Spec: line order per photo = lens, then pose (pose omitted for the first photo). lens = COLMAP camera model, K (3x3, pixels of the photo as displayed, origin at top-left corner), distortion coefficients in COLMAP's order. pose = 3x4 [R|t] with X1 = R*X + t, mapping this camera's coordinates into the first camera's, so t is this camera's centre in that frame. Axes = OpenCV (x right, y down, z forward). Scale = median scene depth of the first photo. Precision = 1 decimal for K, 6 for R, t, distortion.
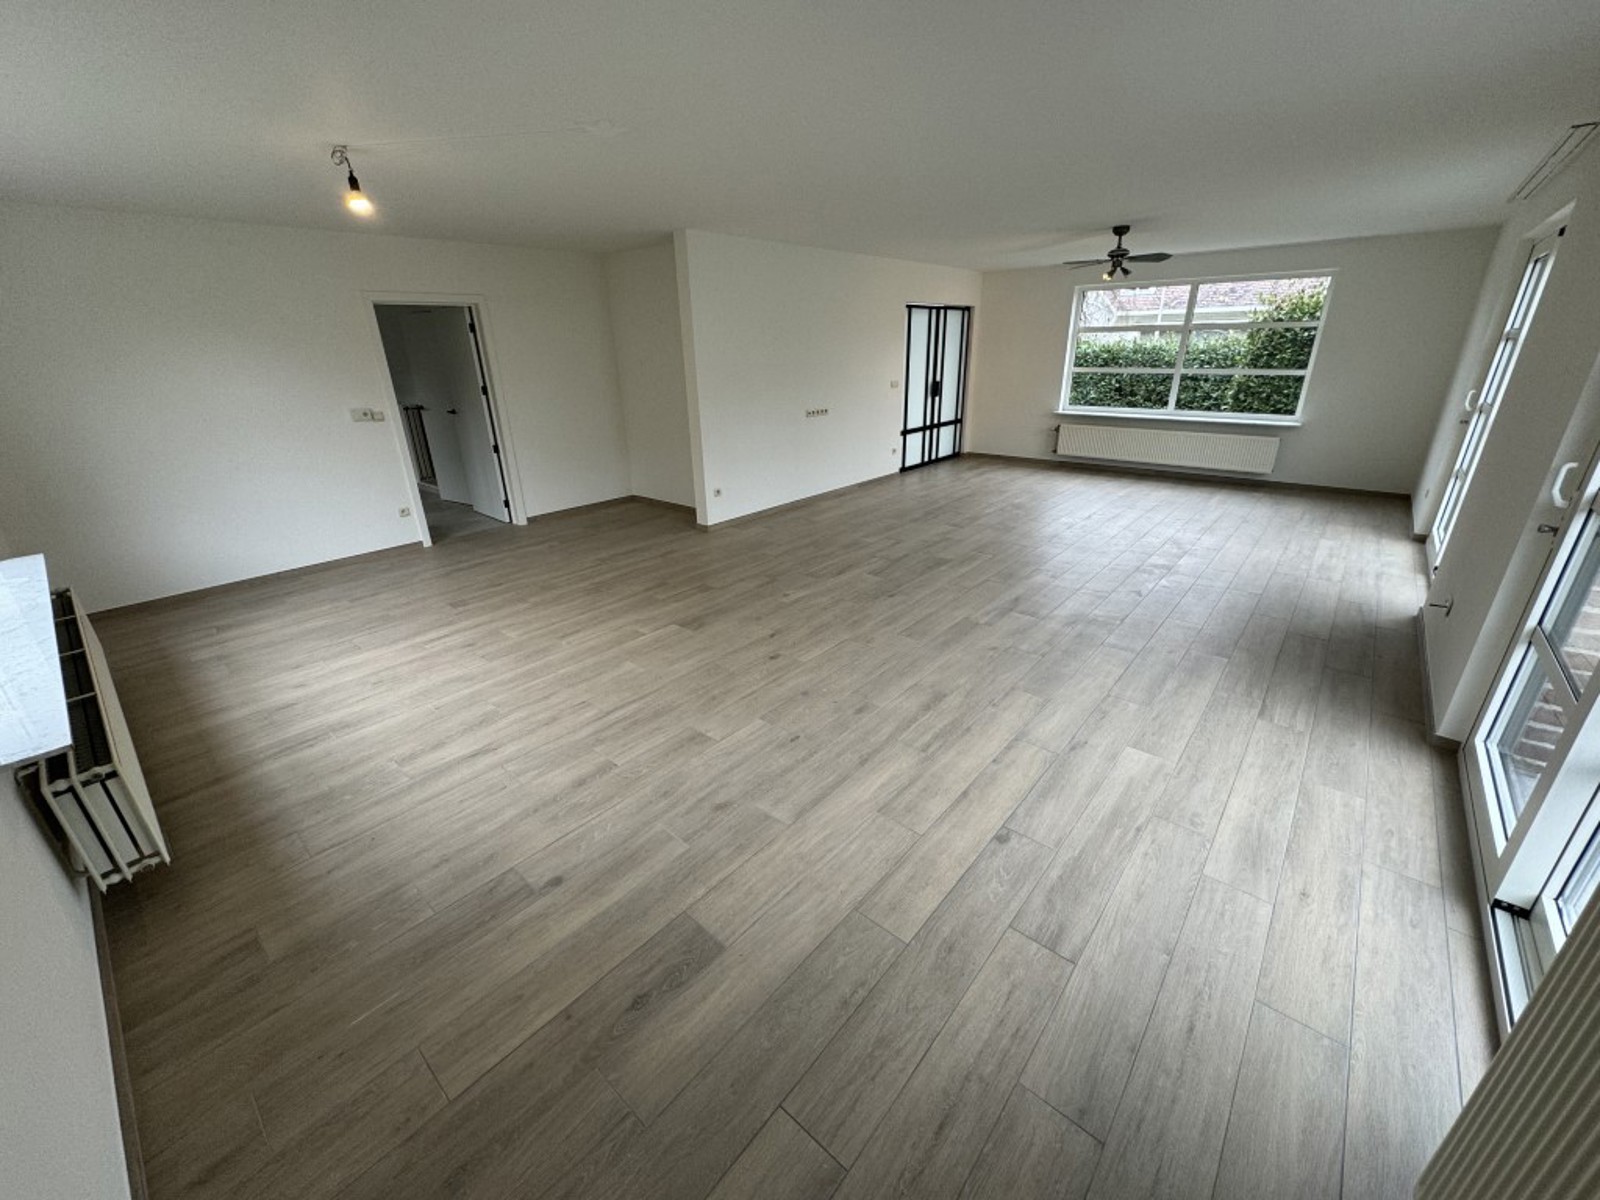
lens RADIAL K [[635.4, 0, 796.6], [0, 635.4, 600.6], [0, 0, 1]] dist [-0.006591, -0.000165]
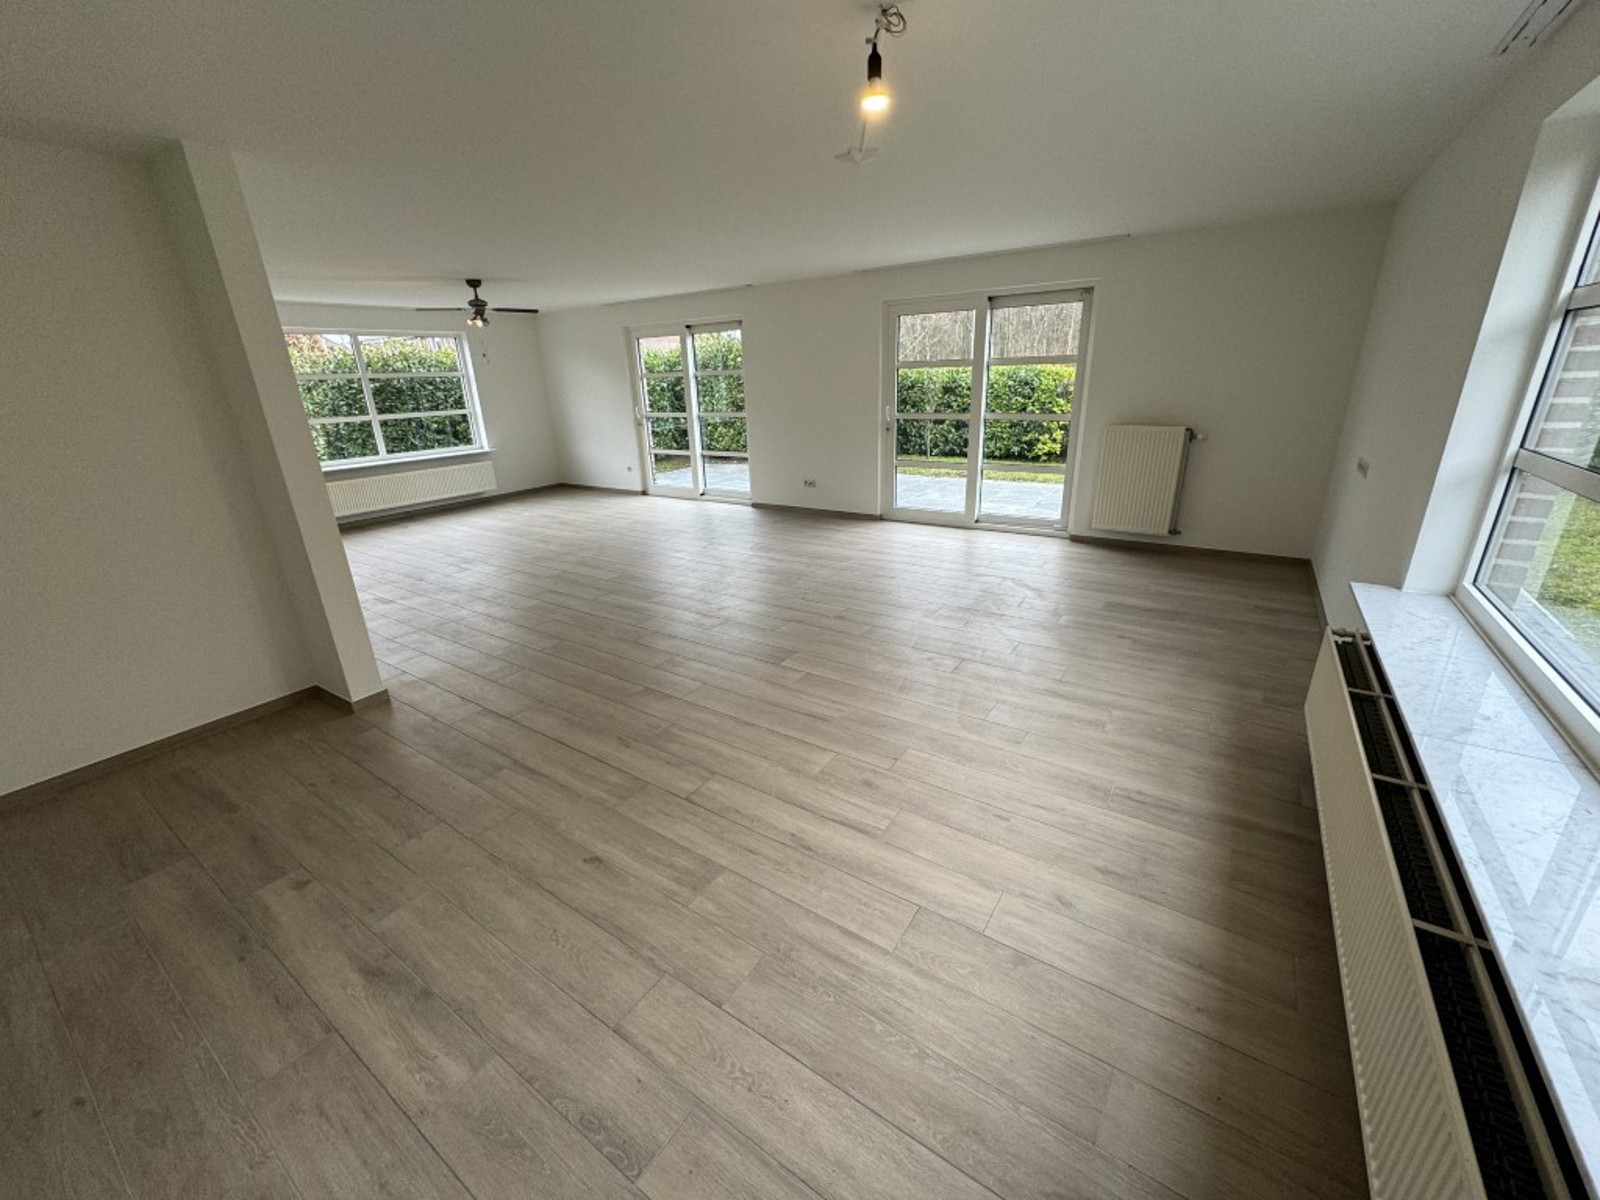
lens RADIAL K [[635.4, 0, 796.9], [0, 635.4, 601.2], [0, 0, 1]] dist [-0.006591, -0.000165]
pose [[-0.114151, -0.317197, 0.941465, -0.774910], [0.410673, 0.847835, 0.335445, -0.252246], [-0.904609, 0.424926, 0.033483, 0.688646]]
